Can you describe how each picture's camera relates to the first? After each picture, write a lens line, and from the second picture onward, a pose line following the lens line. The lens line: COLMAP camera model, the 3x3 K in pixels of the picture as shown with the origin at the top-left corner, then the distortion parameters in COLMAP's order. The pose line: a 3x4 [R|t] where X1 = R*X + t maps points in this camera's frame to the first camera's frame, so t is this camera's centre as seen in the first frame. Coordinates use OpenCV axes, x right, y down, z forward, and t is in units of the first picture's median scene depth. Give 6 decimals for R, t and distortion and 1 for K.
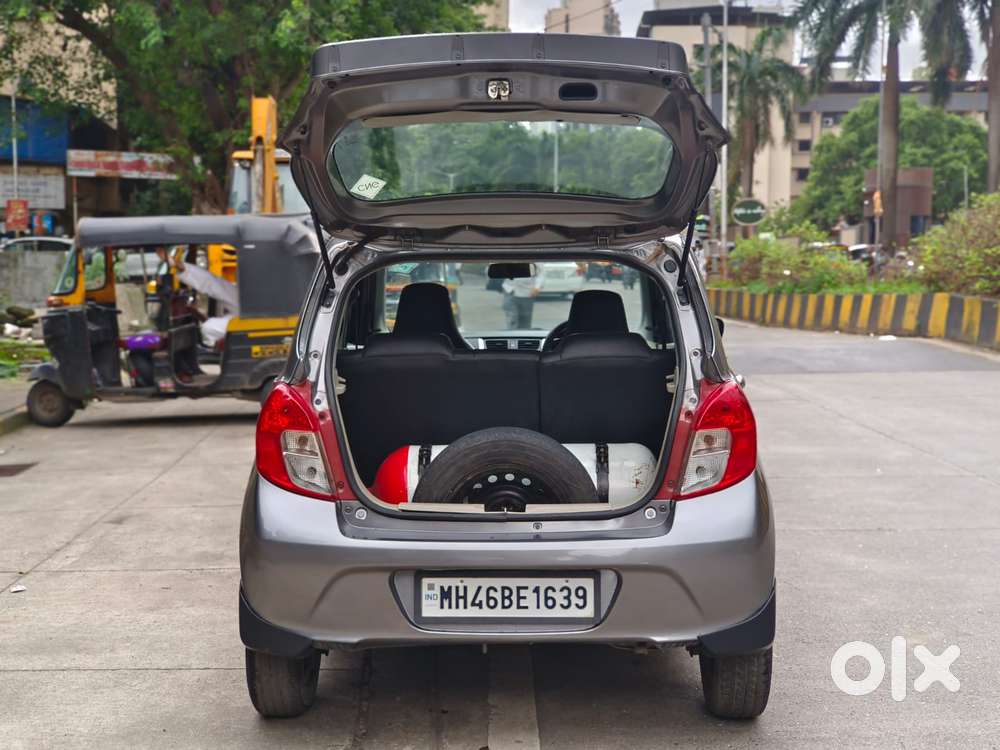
lens RADIAL K [[1423.0, 0, 500.0], [0, 1423.0, 375.0], [0, 0, 1]] dist [0.140277, 0.027269]
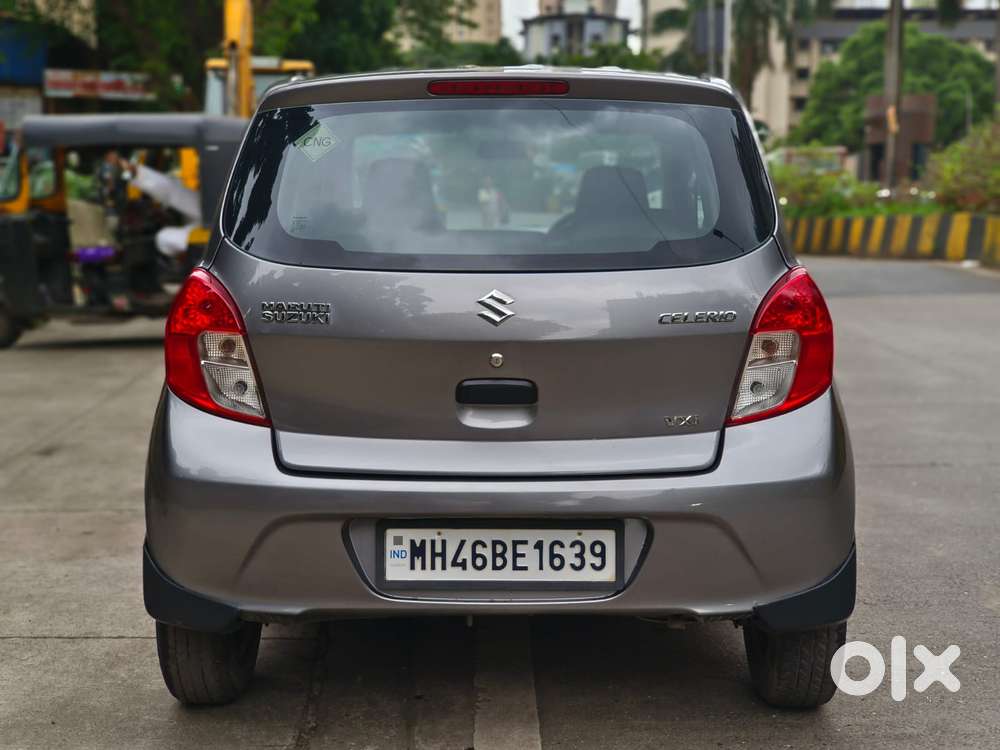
lens RADIAL K [[1424.4, 0, 500.0], [0, 1424.4, 375.0], [0, 0, 1]] dist [0.159089, -0.085326]
pose [[0.999976, 0.003145, 0.006148, 0.000265], [-0.003426, 0.998920, 0.046331, 0.024138], [-0.005996, -0.046351, 0.998907, 0.230863]]
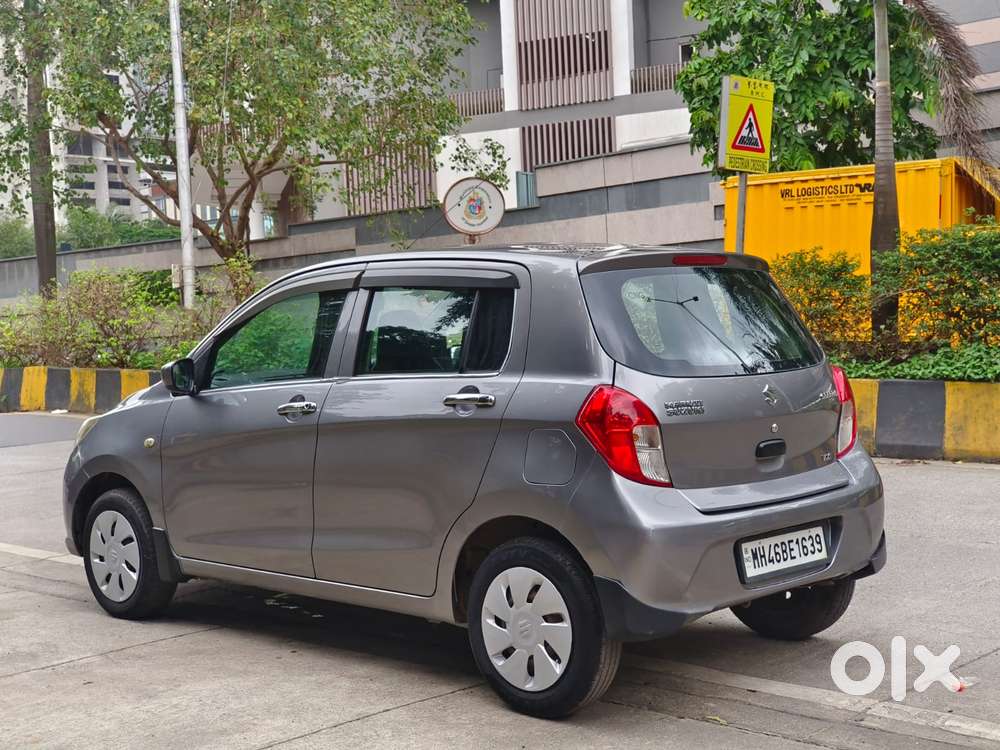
lens RADIAL K [[1424.4, 0, 500.0], [0, 1424.4, 375.0], [0, 0, 1]] dist [0.159089, -0.085326]
pose [[0.671192, -0.041602, 0.740115, -0.925752], [0.089695, 0.995646, -0.025377, 0.017689], [-0.735837, 0.083417, 0.672001, 0.326458]]
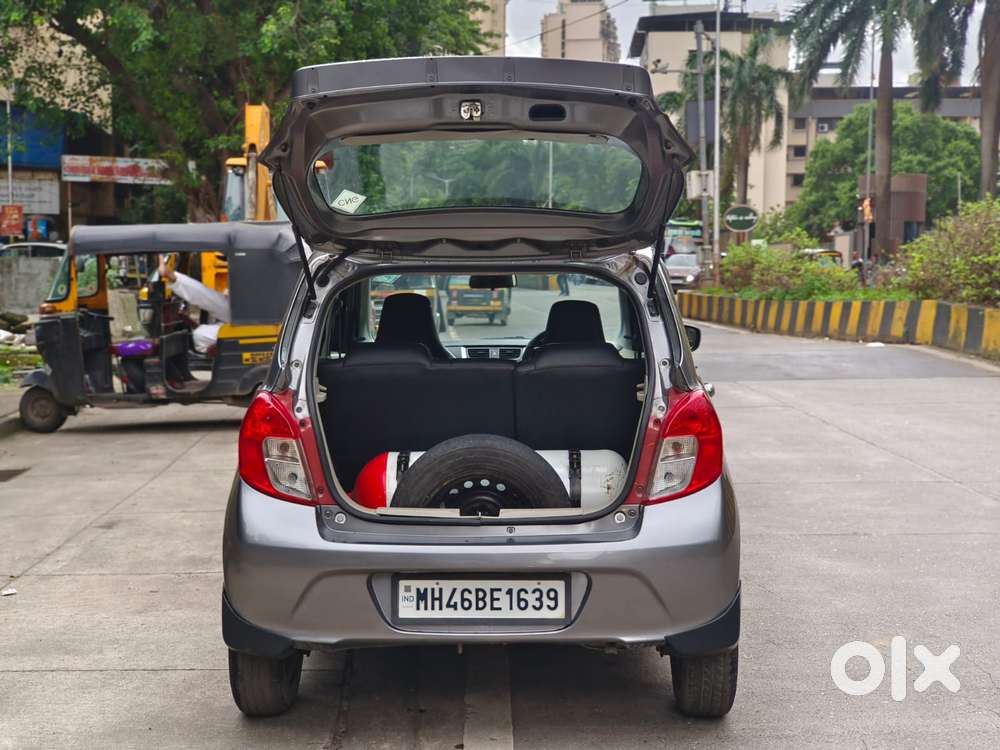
lens RADIAL K [[1424.4, 0, 500.0], [0, 1424.4, 375.0], [0, 0, 1]] dist [0.159089, -0.085326]
pose [[0.999996, 0.000805, 0.002775, 0.014134], [-0.000795, 0.999993, -0.003580, -0.002609], [-0.002778, 0.003577, 0.999990, -0.033114]]
